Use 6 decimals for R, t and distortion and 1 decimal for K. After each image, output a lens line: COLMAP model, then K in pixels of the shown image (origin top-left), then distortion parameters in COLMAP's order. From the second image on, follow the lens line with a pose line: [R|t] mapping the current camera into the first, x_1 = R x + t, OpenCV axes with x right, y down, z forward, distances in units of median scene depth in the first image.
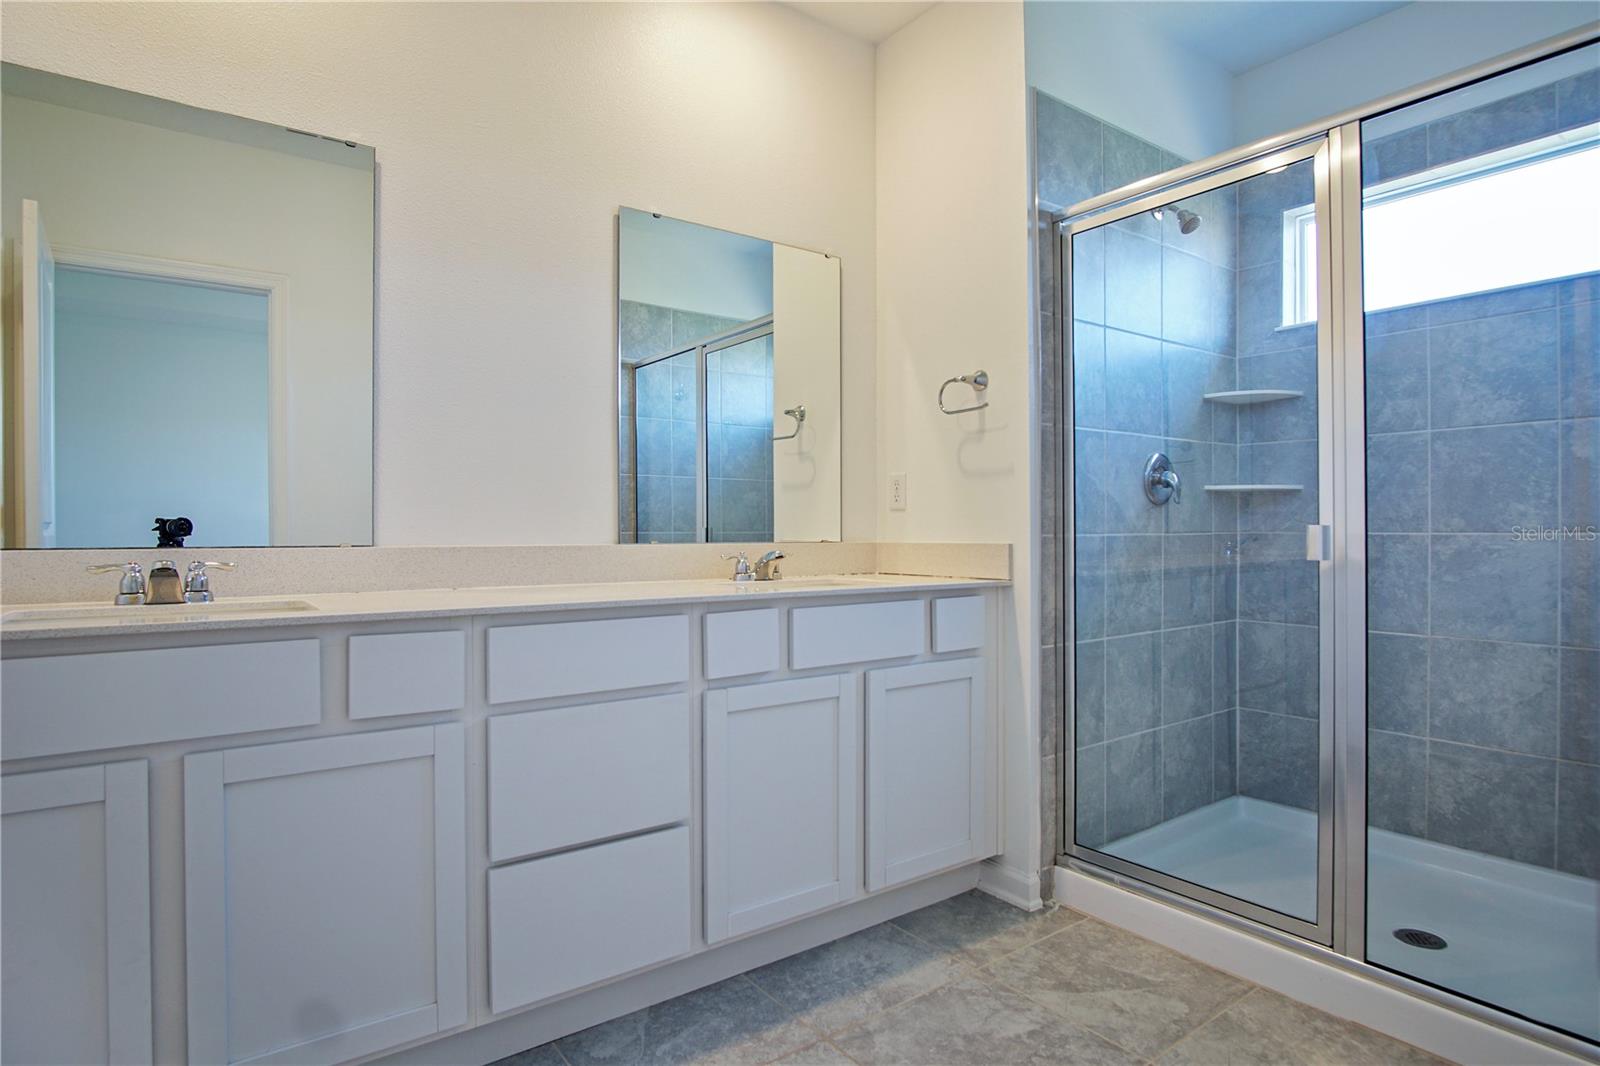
lens RADIAL K [[861.2, 0, 810.5], [0, 861.2, 539.5], [0, 0, 1]] dist [-0.034528, 0.006165]
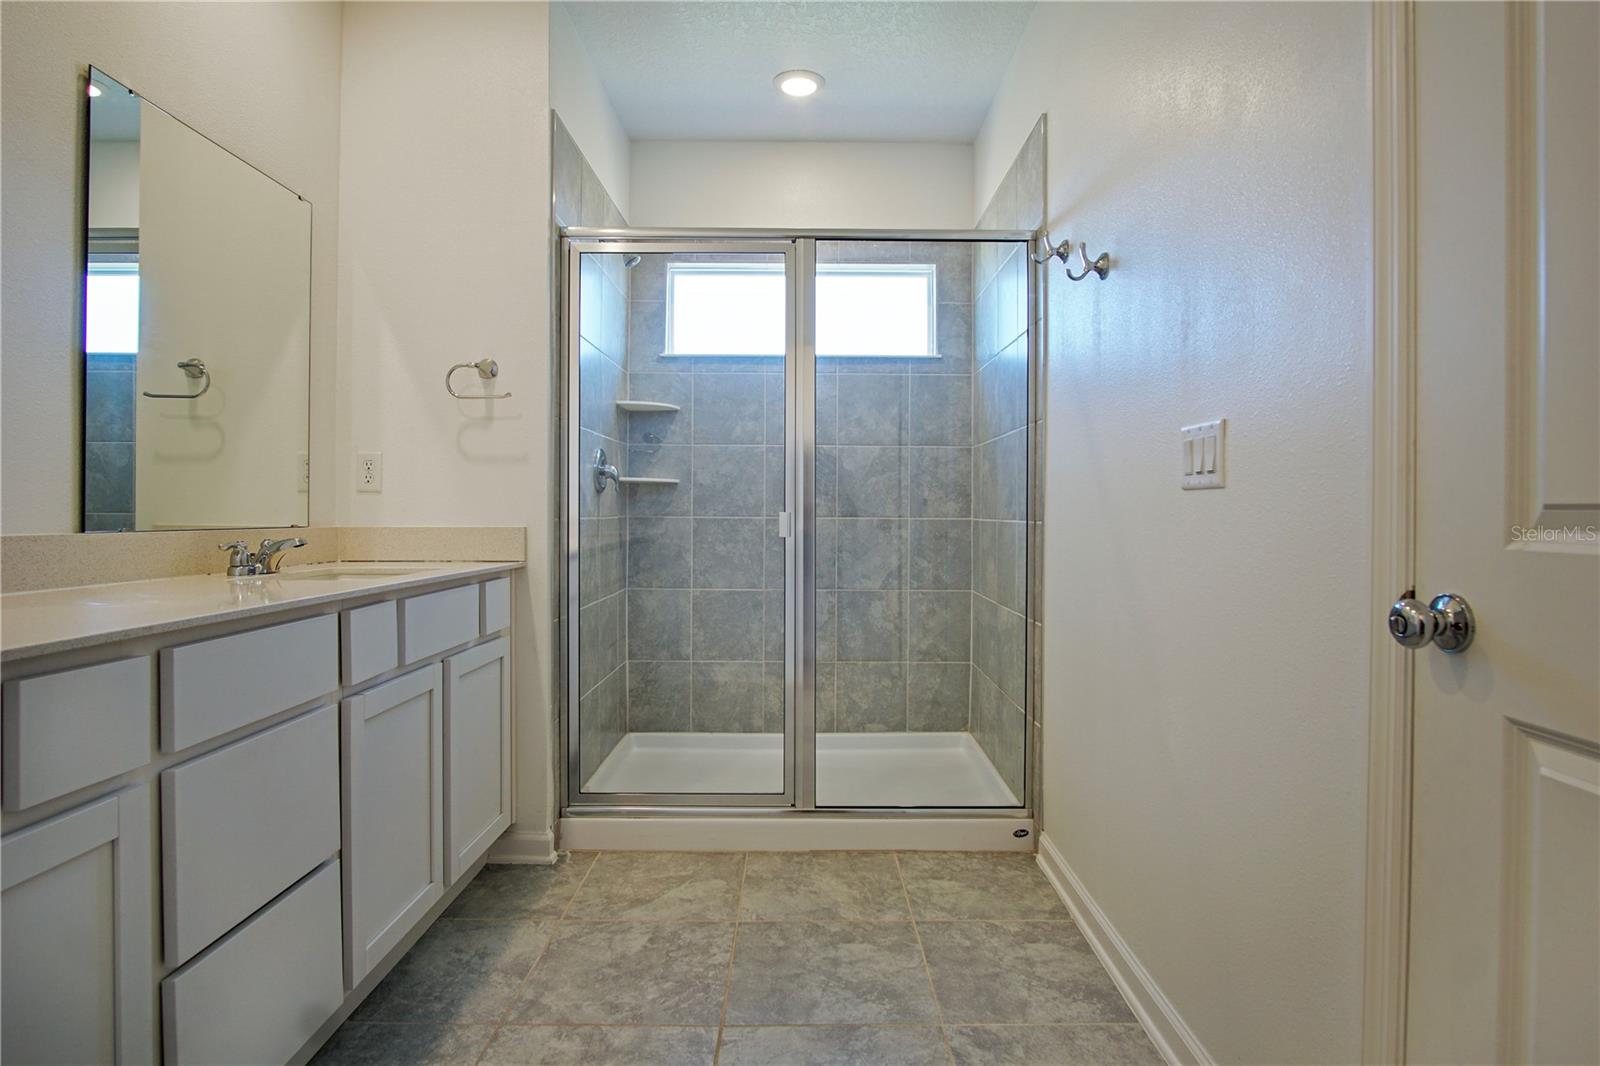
lens RADIAL K [[861.2, 0, 807.6], [0, 861.2, 517.5], [0, 0, 1]] dist [-0.034528, 0.006165]
pose [[0.592683, -0.000634, 0.805435, -0.428957], [0.003727, 0.999991, -0.001955, -0.003847], [-0.805427, 0.004161, 0.592681, 0.088926]]
